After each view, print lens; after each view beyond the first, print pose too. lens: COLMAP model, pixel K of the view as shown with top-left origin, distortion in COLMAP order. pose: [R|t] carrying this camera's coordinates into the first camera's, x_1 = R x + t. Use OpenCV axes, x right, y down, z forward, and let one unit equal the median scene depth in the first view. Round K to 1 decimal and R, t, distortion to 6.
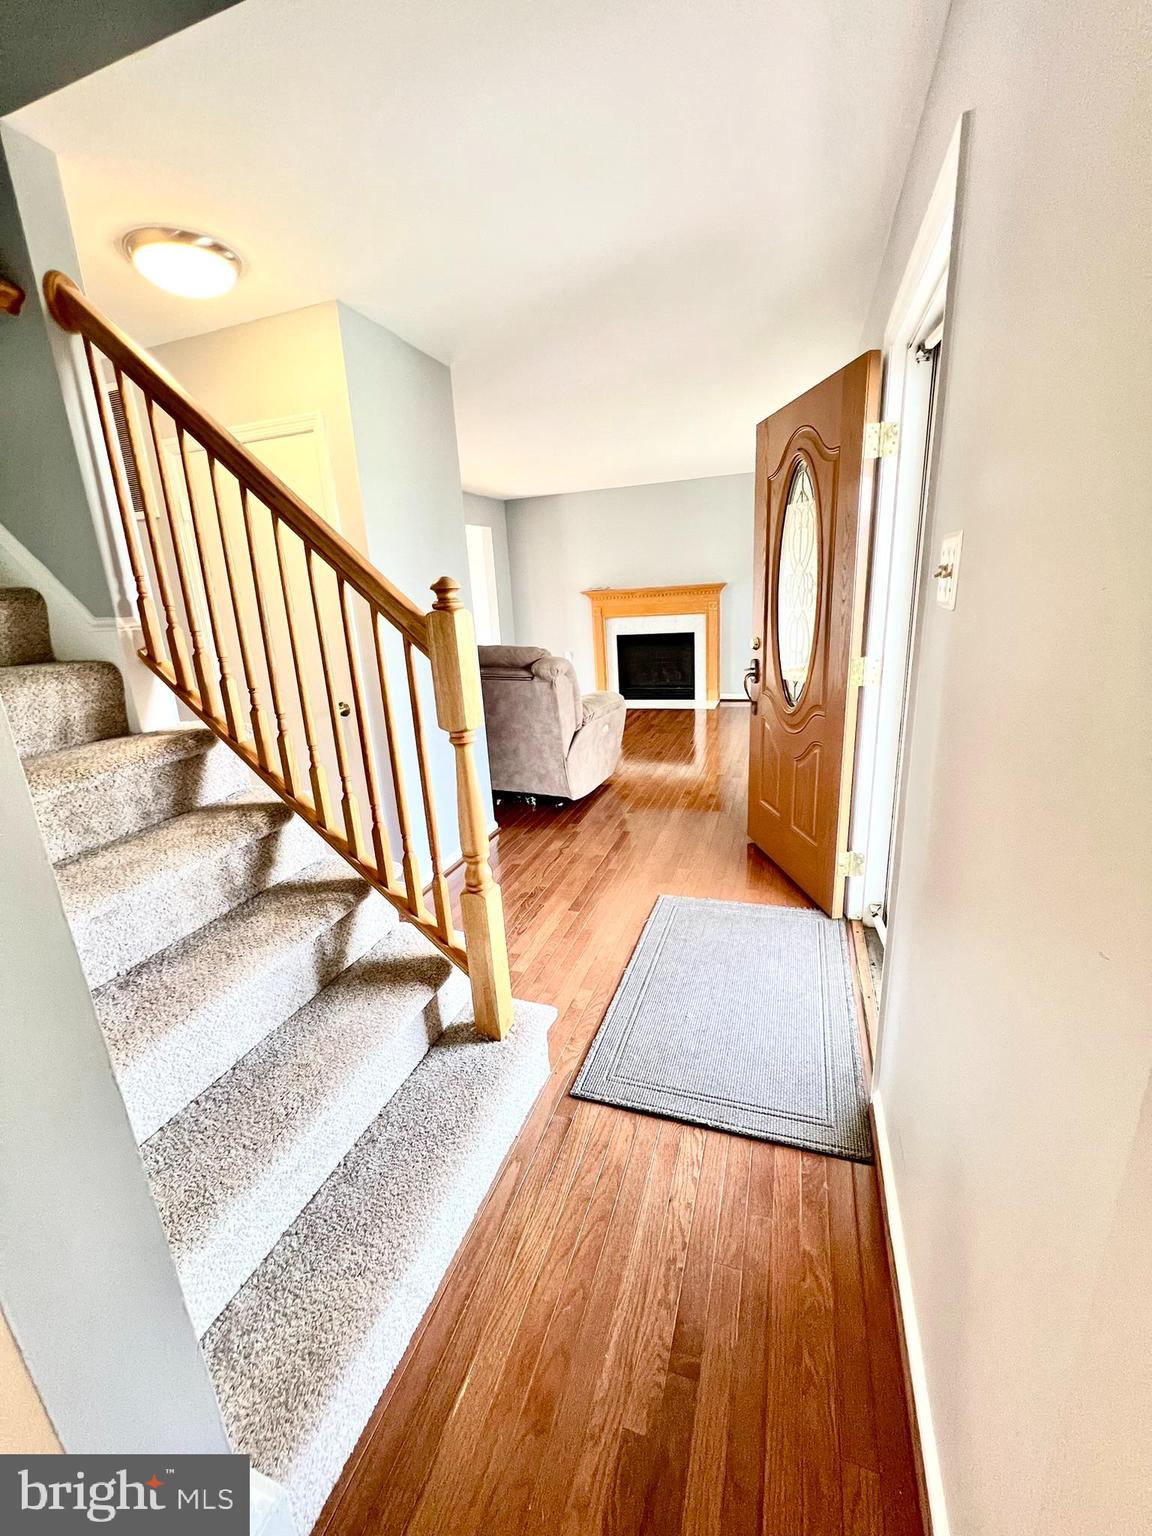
lens RADIAL K [[619.5, 0, 576.6], [0, 619.5, 767.4], [0, 0, 1]] dist [-0.001423, 0.000104]
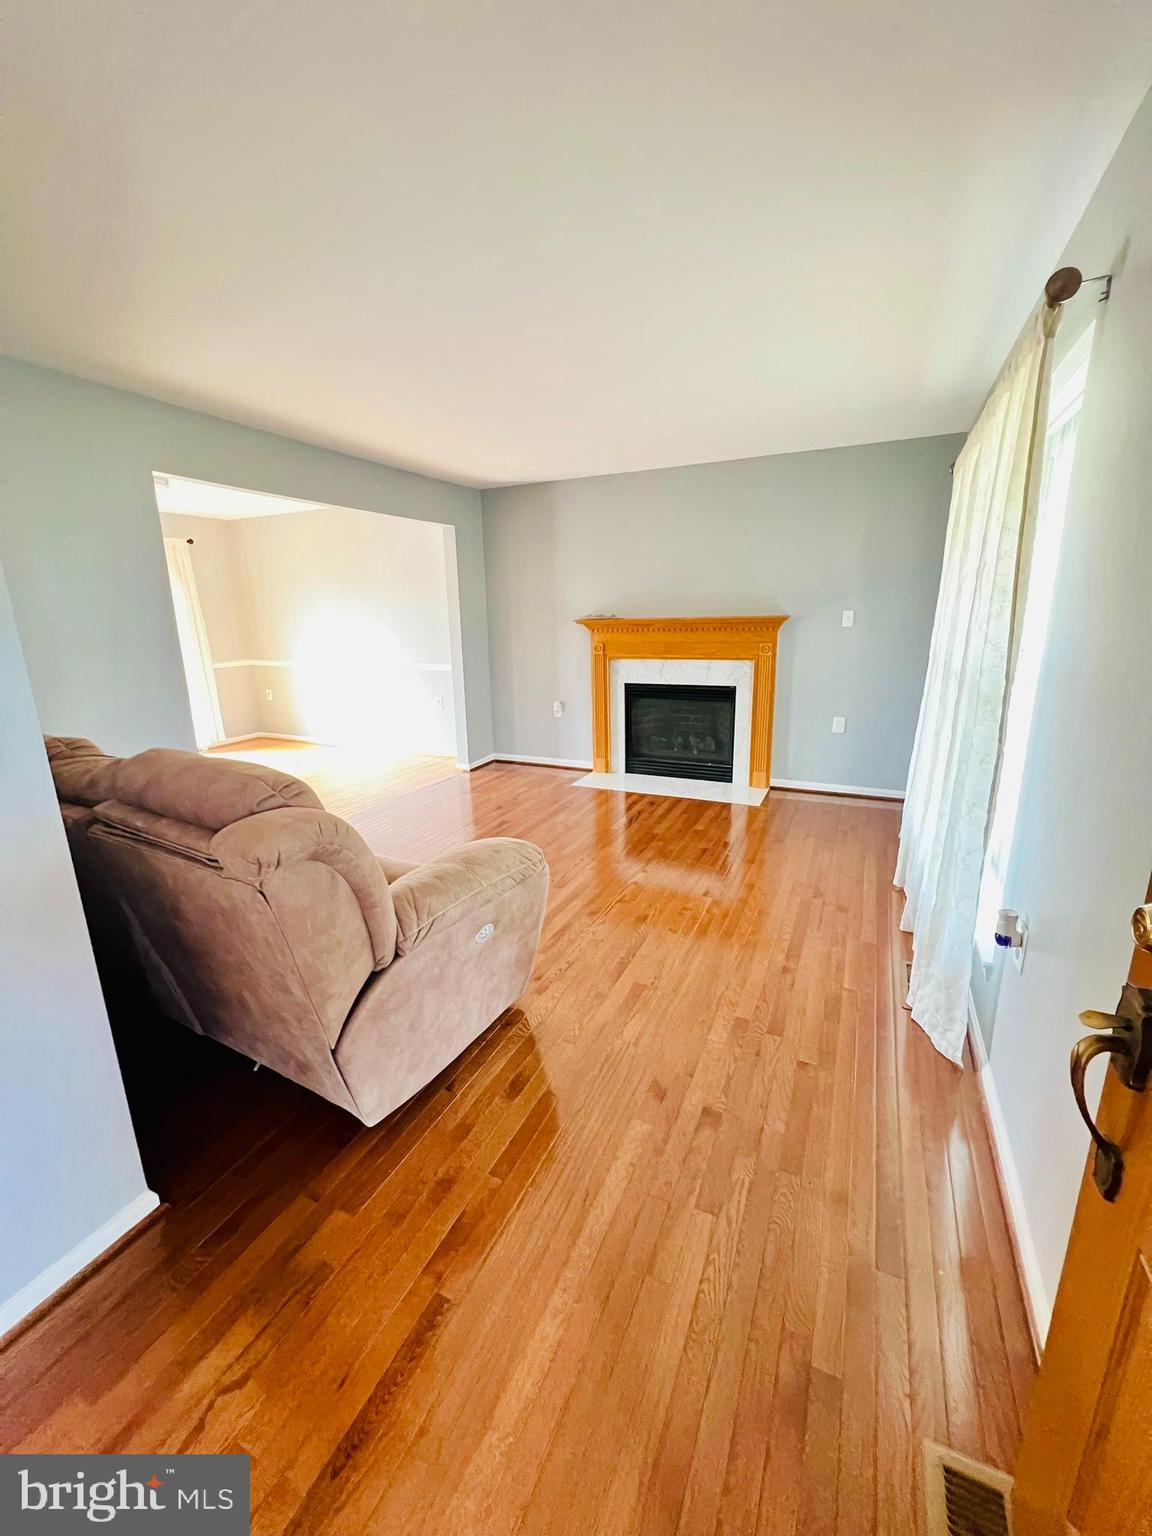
lens RADIAL K [[617.7, 0, 574.4], [0, 617.7, 765.1], [0, 0, 1]] dist [0.002044, 0.000546]
pose [[0.993144, 0.059570, -0.100580, 0.088577], [-0.062744, 0.997617, -0.028687, -0.103198], [0.098631, 0.034801, 0.994515, 0.320161]]
